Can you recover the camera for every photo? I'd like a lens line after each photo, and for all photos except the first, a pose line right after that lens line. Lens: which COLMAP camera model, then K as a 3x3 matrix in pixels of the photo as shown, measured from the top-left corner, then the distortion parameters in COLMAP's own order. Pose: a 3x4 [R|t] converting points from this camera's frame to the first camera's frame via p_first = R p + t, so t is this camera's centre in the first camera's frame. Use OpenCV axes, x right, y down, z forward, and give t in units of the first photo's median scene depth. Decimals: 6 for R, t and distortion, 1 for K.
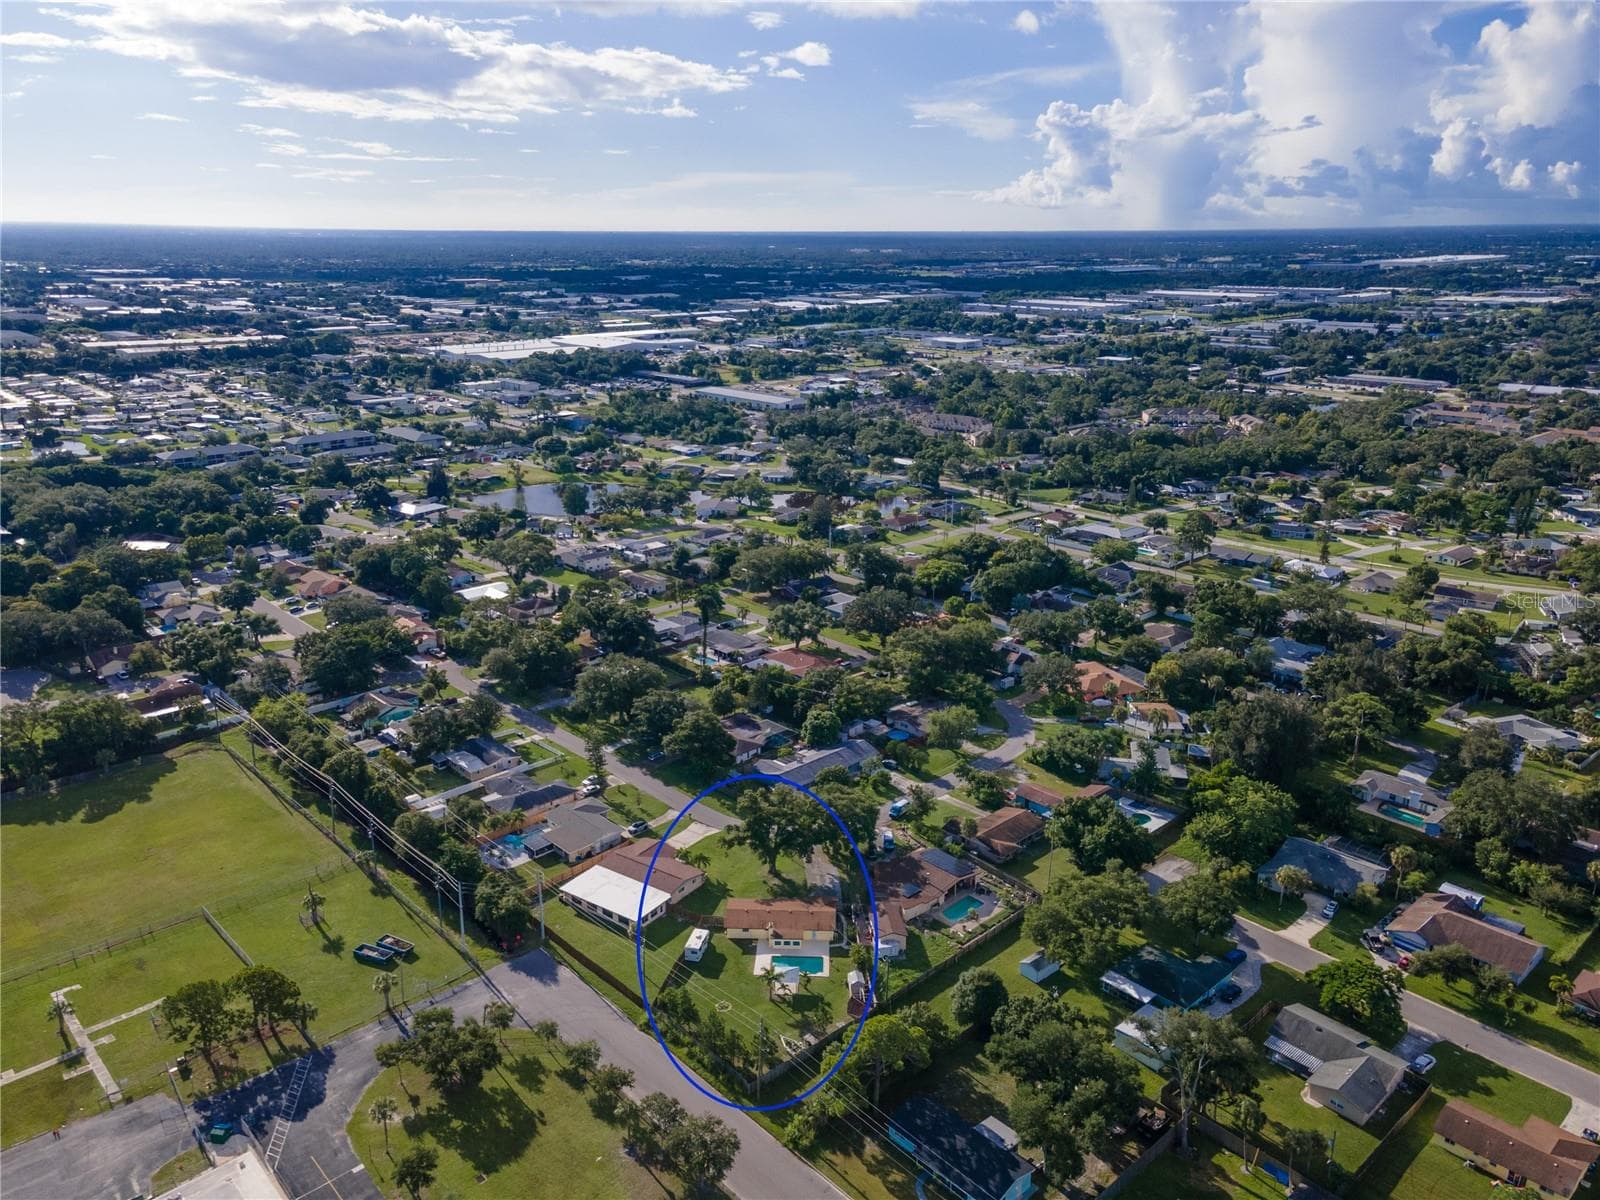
lens RADIAL K [[1222.3, 0, 800.0], [0, 1222.3, 600.0], [0, 0, 1]] dist [0.044399, 0.075402]
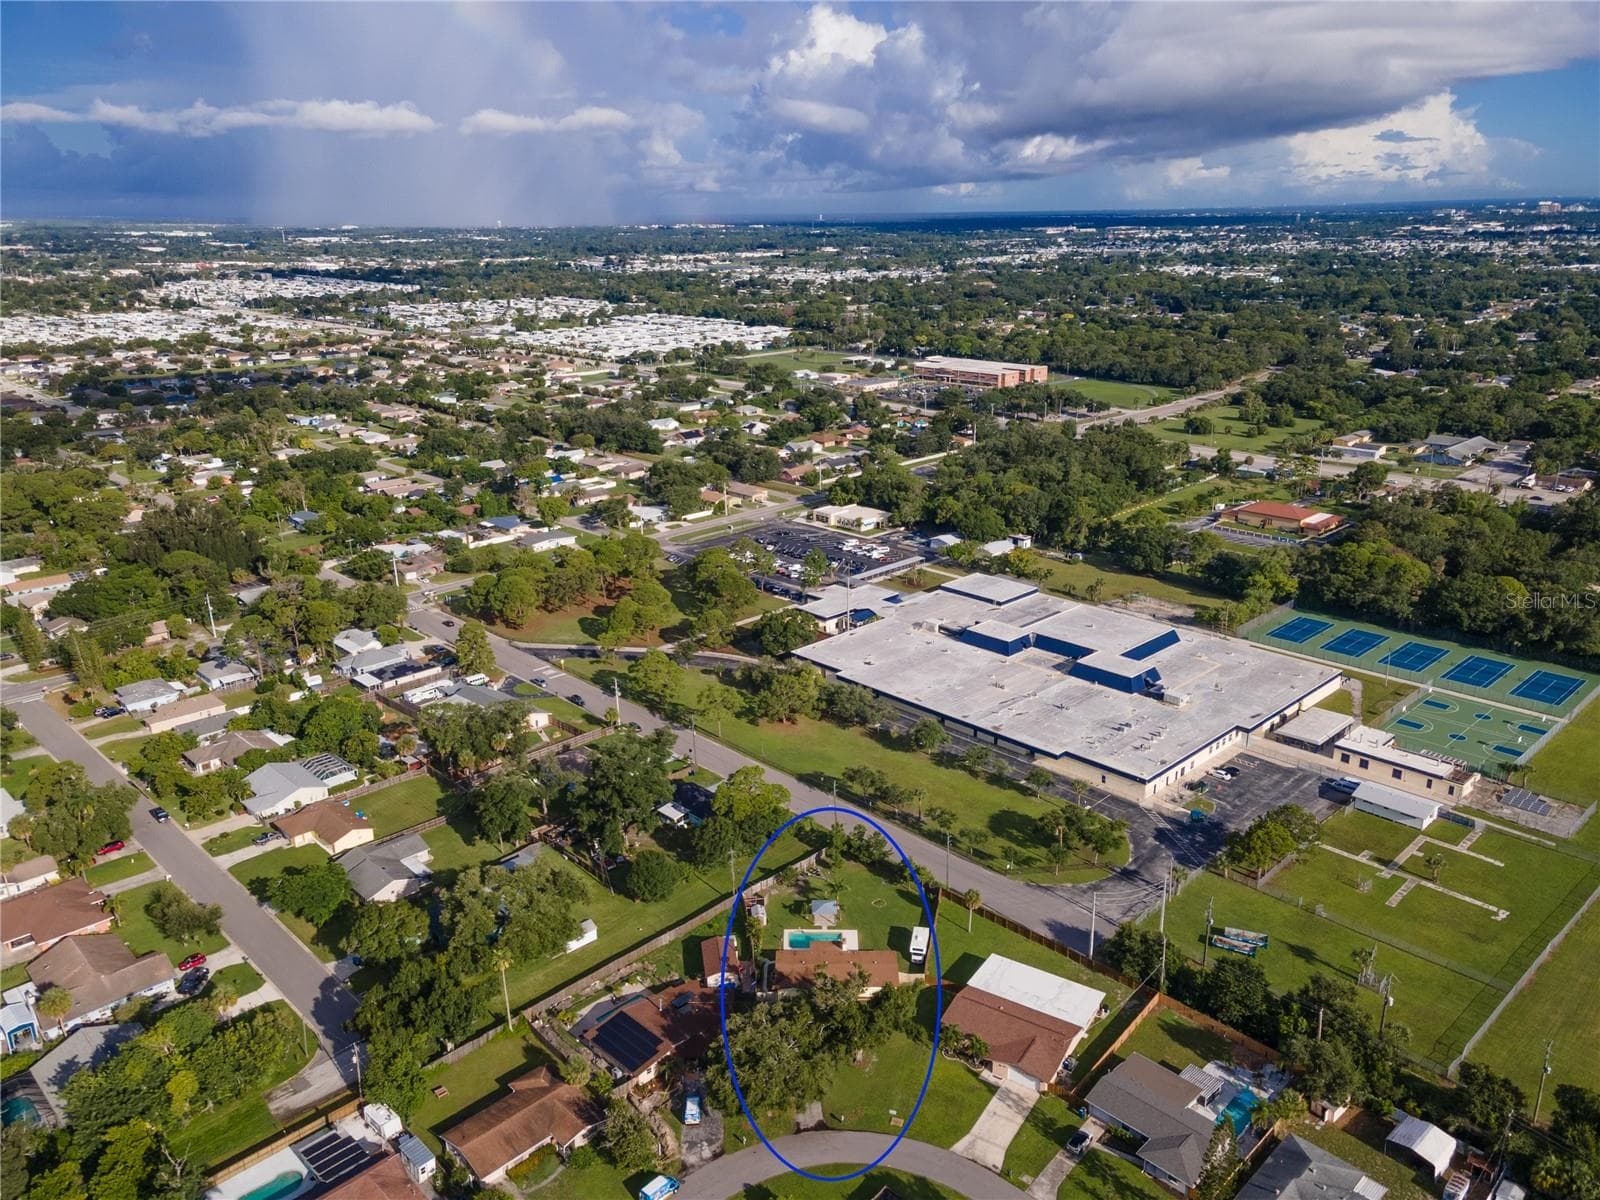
lens RADIAL K [[1222.3, 0, 800.0], [0, 1222.3, 600.0], [0, 0, 1]] dist [0.044399, 0.075402]
pose [[-0.999419, 0.011021, -0.032261, 0.040915], [-0.009501, 0.818765, 0.574051, -0.517474], [0.032741, 0.574023, -0.818184, 1.713562]]
